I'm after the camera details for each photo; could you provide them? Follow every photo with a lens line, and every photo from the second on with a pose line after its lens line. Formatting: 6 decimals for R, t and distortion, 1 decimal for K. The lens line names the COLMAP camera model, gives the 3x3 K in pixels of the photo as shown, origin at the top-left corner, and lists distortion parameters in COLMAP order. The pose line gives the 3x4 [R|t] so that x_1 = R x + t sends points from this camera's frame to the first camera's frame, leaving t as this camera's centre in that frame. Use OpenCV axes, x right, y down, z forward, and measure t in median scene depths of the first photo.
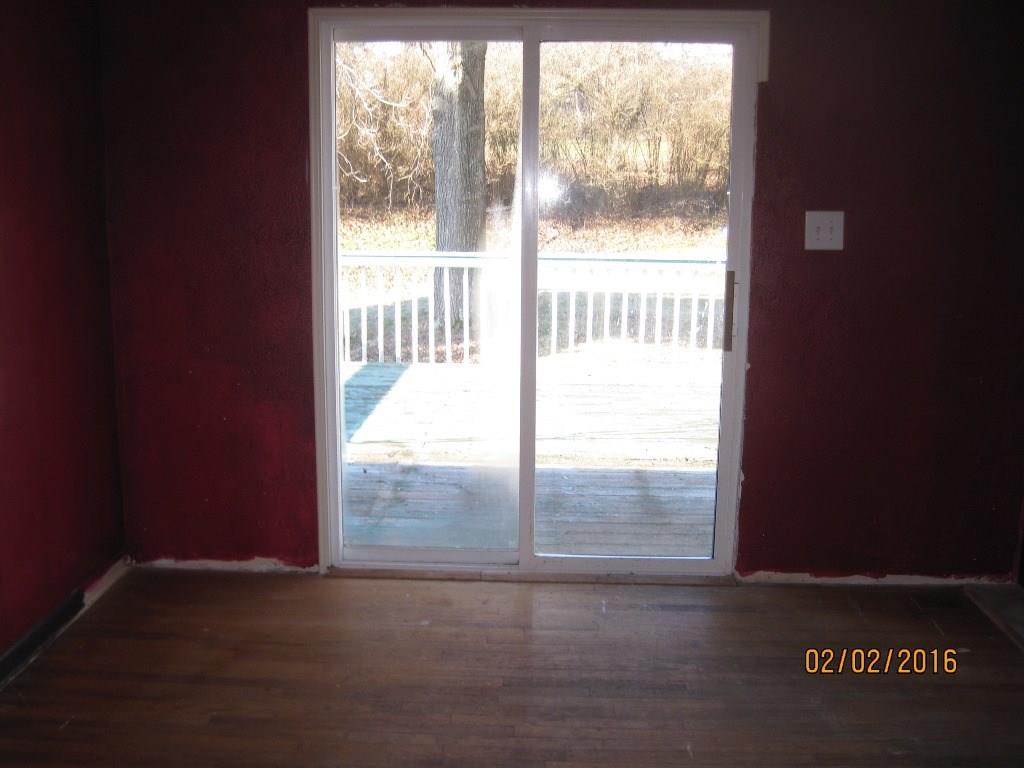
lens RADIAL K [[1137.1, 0, 512.0], [0, 1137.1, 384.0], [0, 0, 1]] dist [-0.017349, -0.022293]
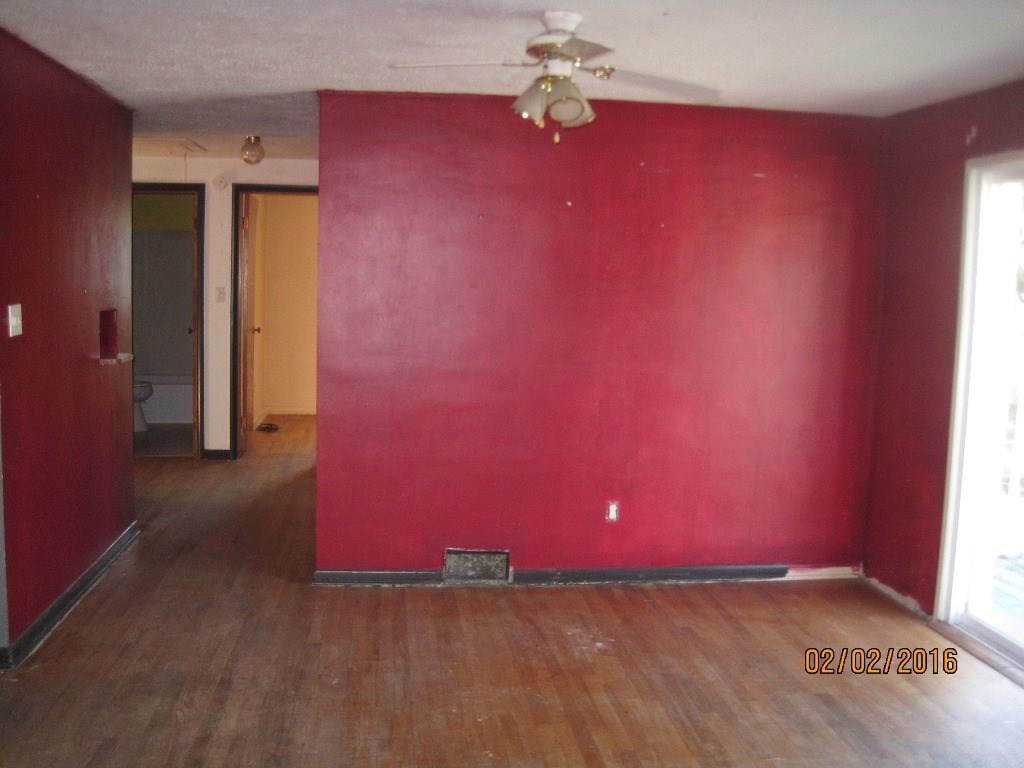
lens RADIAL K [[1137.1, 0, 512.0], [0, 1137.1, 384.0], [0, 0, 1]] dist [-0.017349, -0.022293]
pose [[0.153118, 0.083744, -0.984653, 1.010662], [-0.202916, 0.977835, 0.051610, -0.055057], [0.967151, 0.191899, 0.166717, 0.366242]]
